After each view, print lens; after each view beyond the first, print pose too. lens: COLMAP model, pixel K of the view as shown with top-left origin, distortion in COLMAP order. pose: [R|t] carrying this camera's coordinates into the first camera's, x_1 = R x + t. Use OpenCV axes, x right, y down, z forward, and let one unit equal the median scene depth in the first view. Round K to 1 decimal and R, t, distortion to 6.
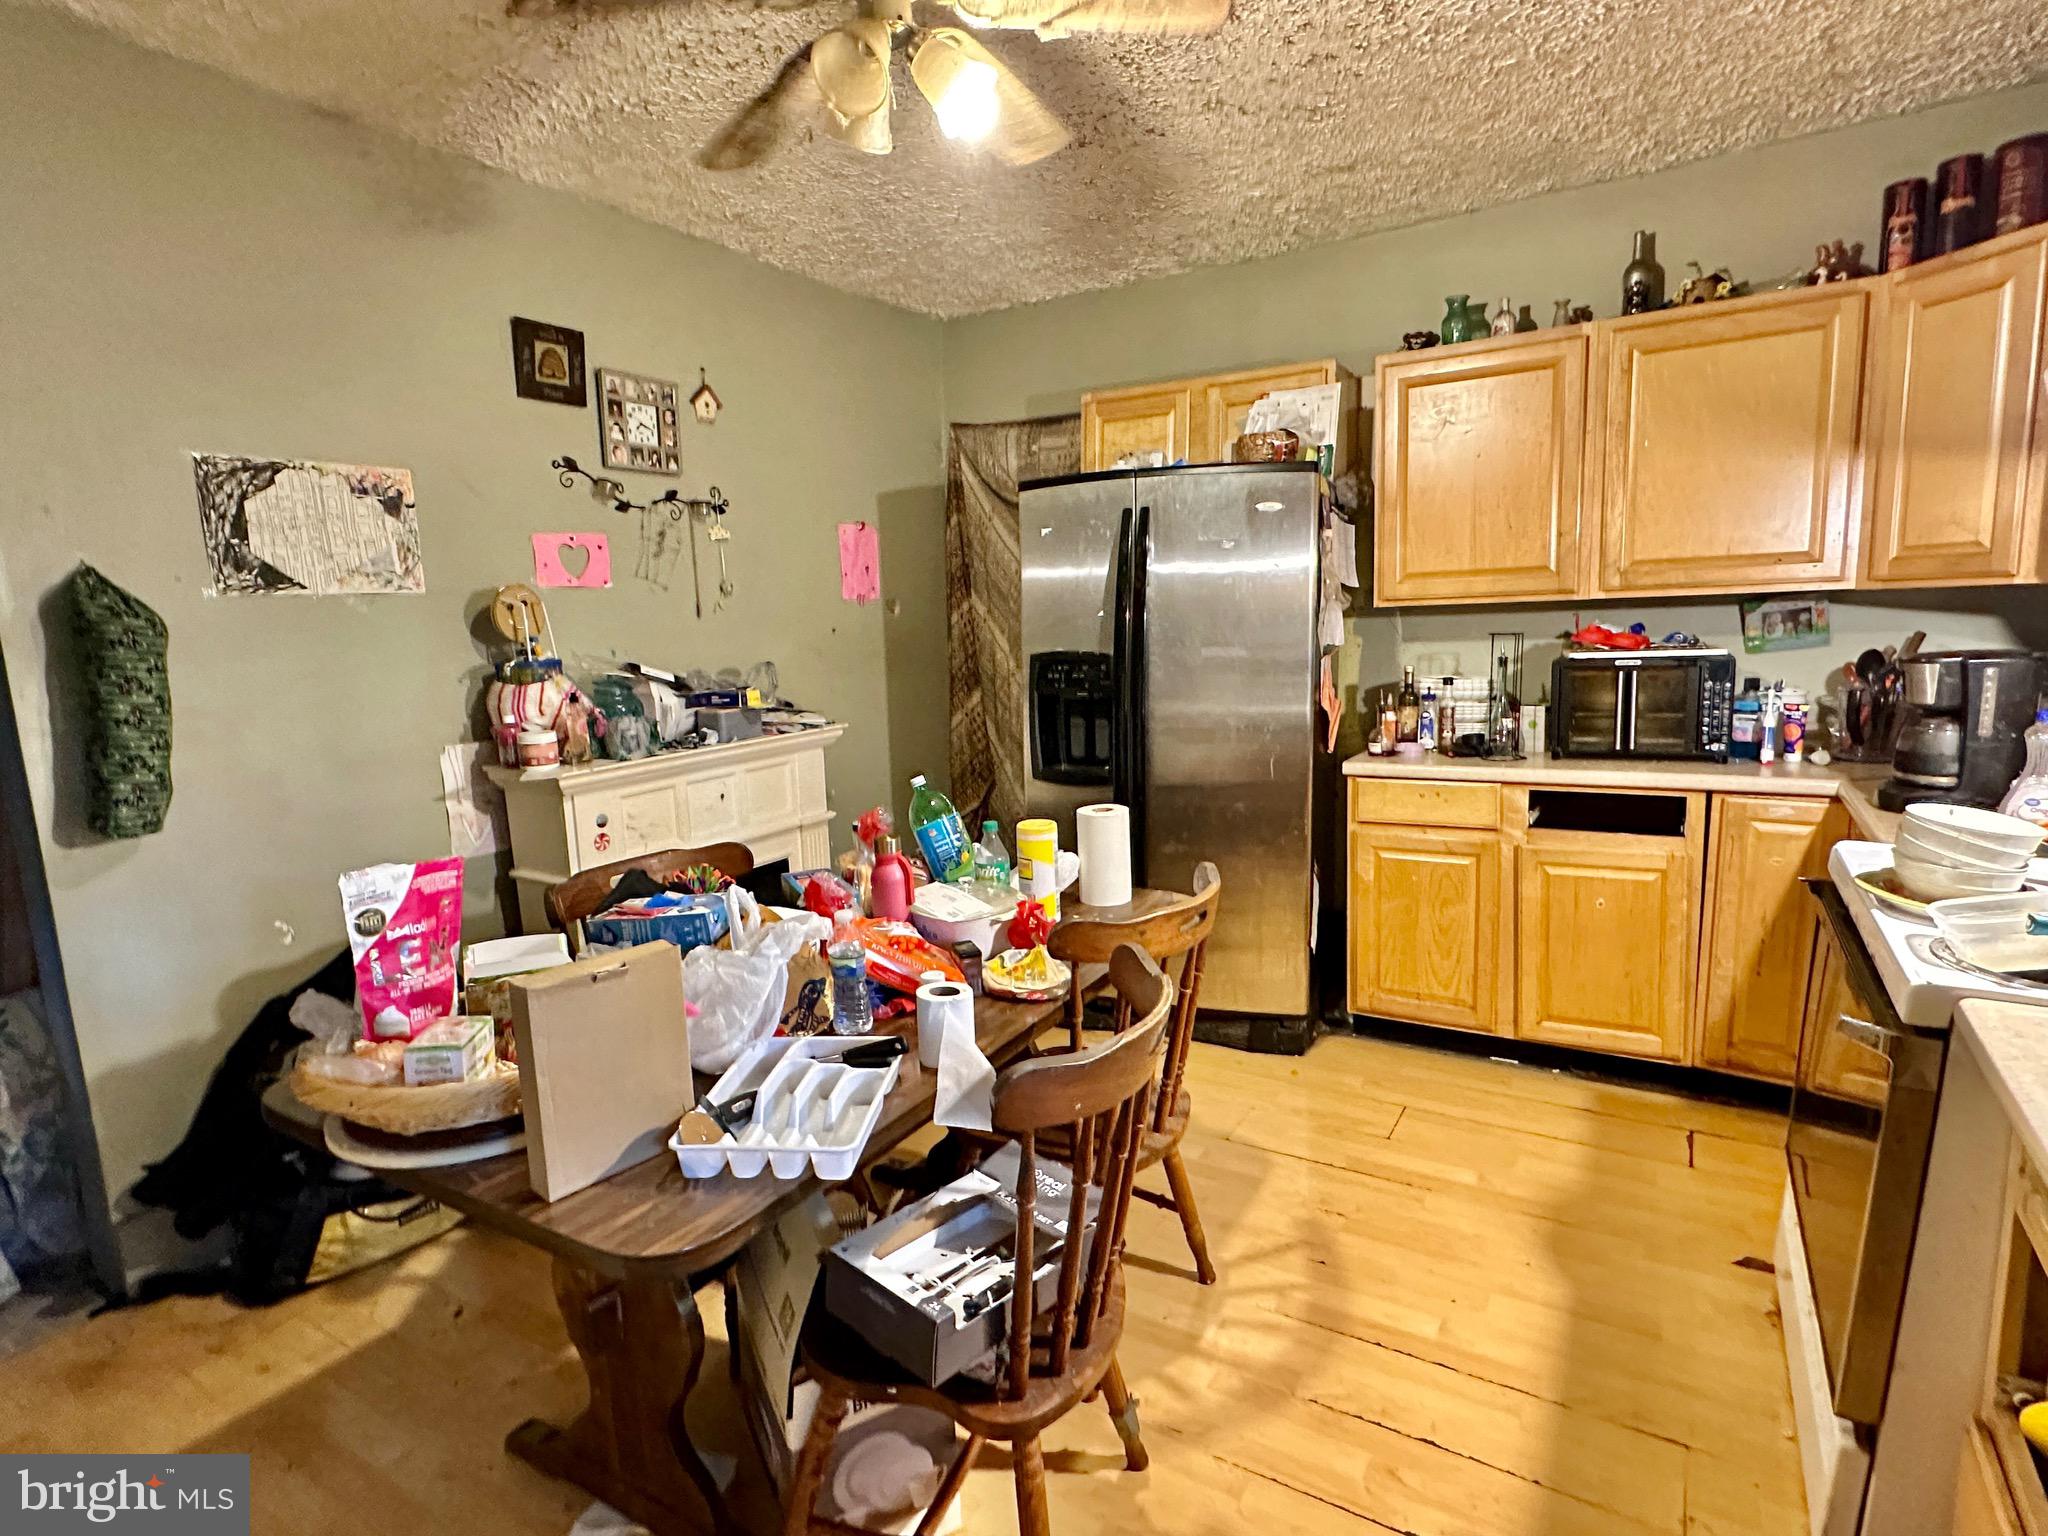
lens RADIAL K [[1056.2, 0, 1029.1], [0, 1056.2, 767.0], [0, 0, 1]] dist [0.001214, 0.000174]
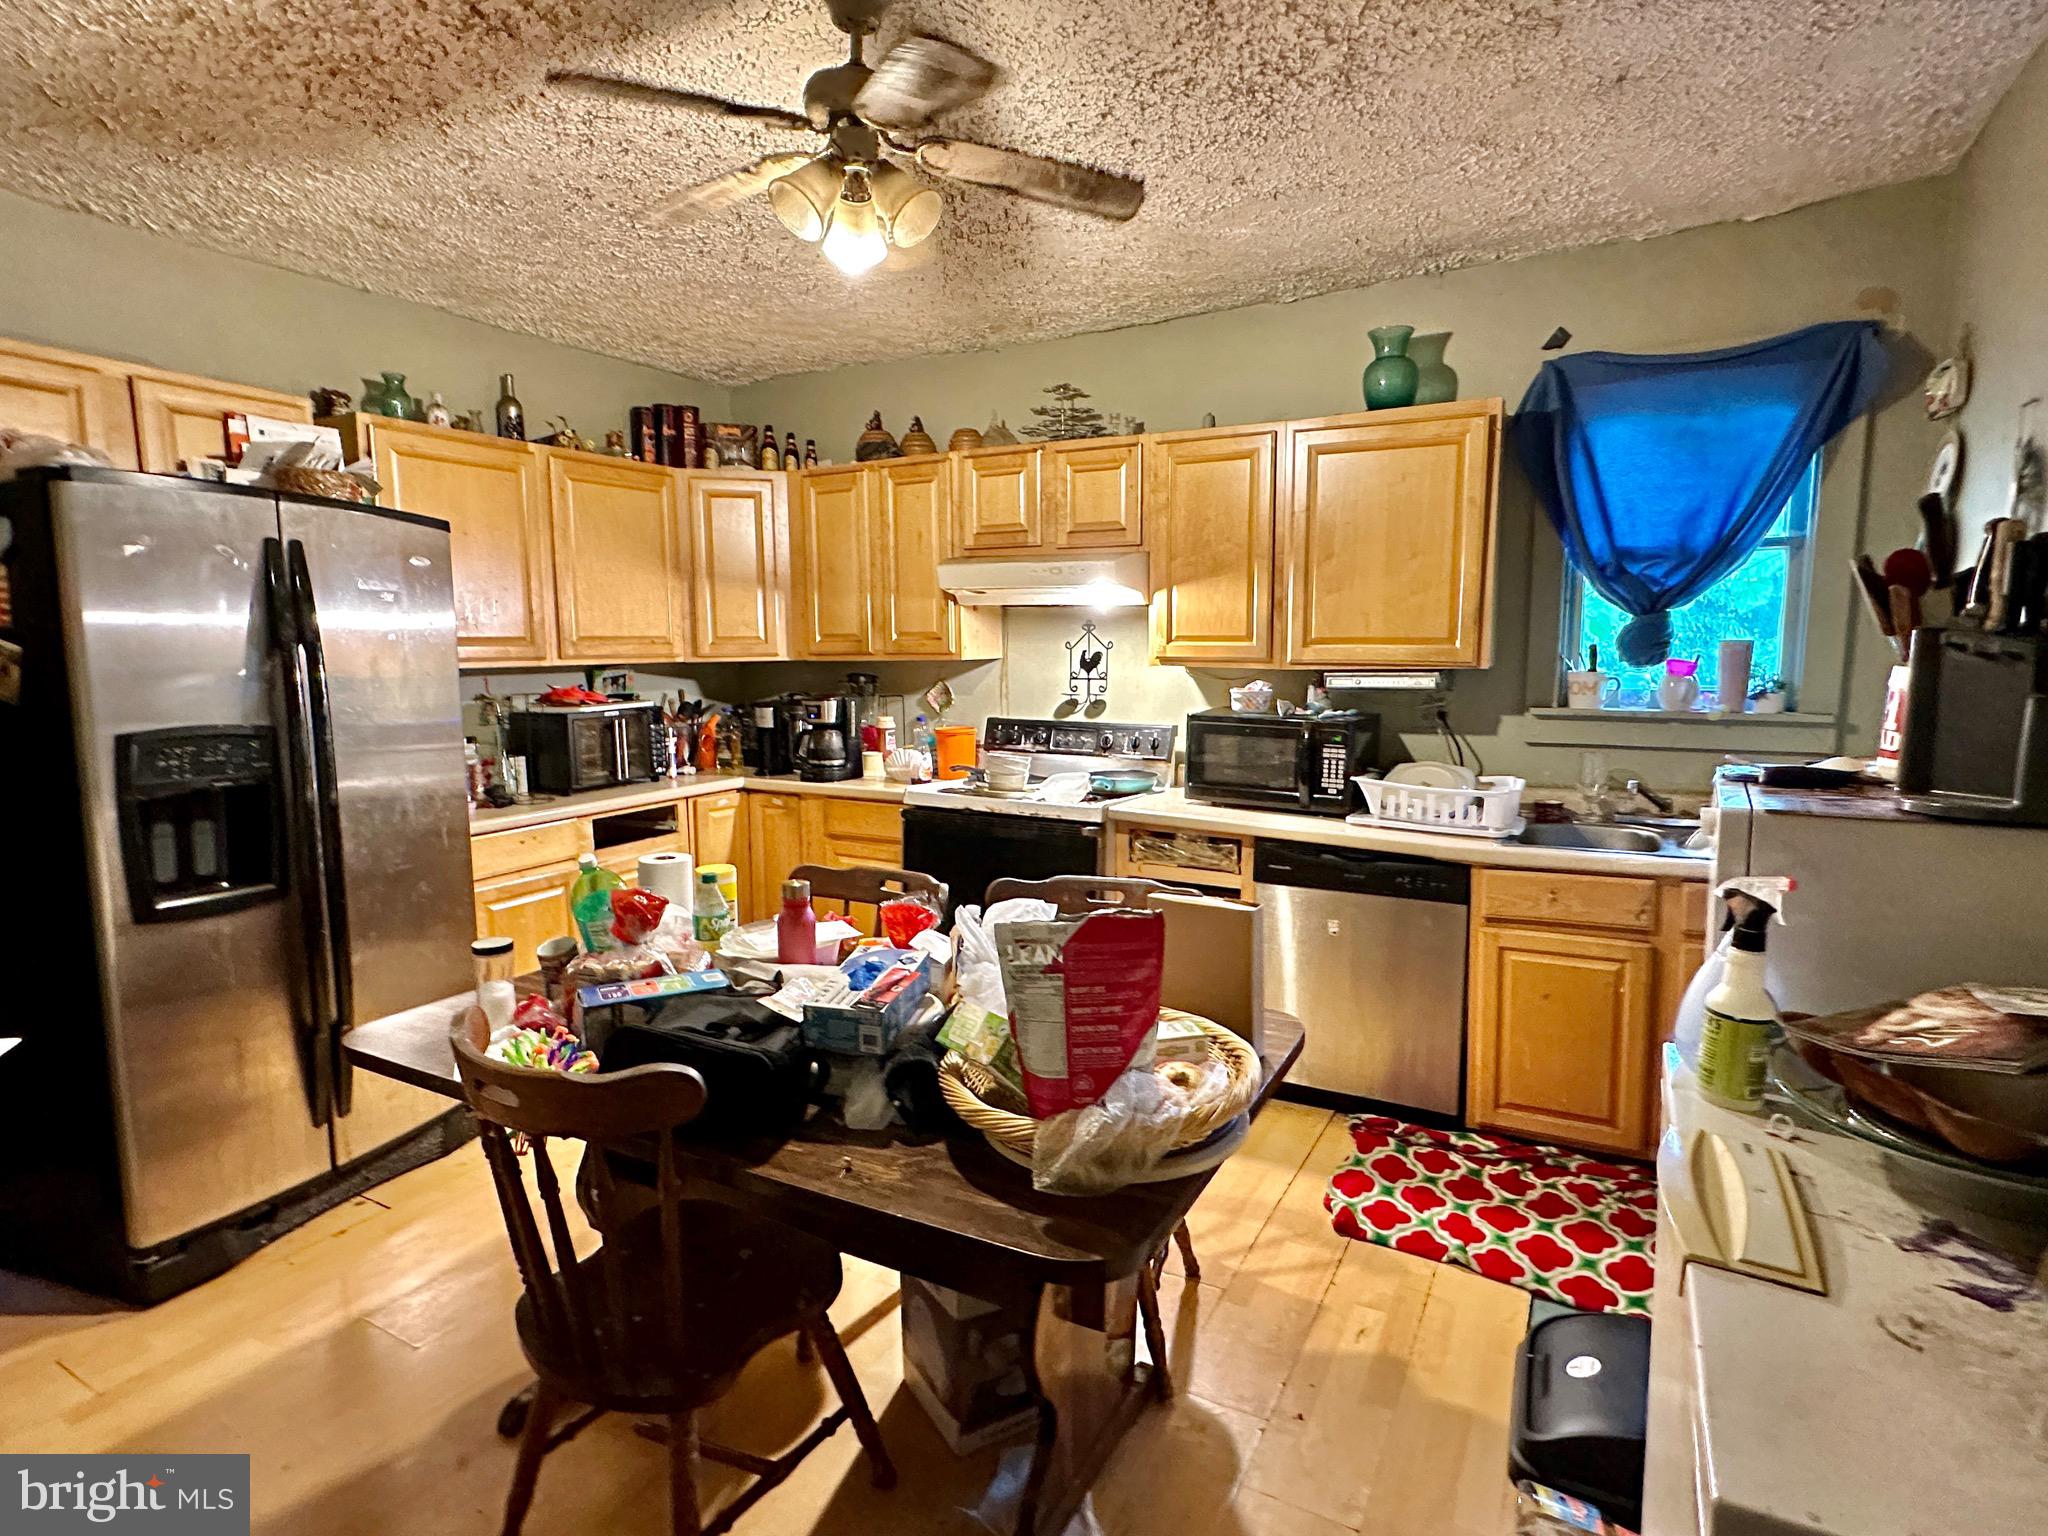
lens RADIAL K [[1056.2, 0, 1031.9], [0, 1056.2, 767.5], [0, 0, 1]] dist [0.001214, 0.000174]
pose [[-0.044898, -0.076597, 0.996051, -0.749452], [0.157861, 0.983985, 0.082785, -0.057470], [-0.986440, 0.160954, -0.032087, 0.521456]]
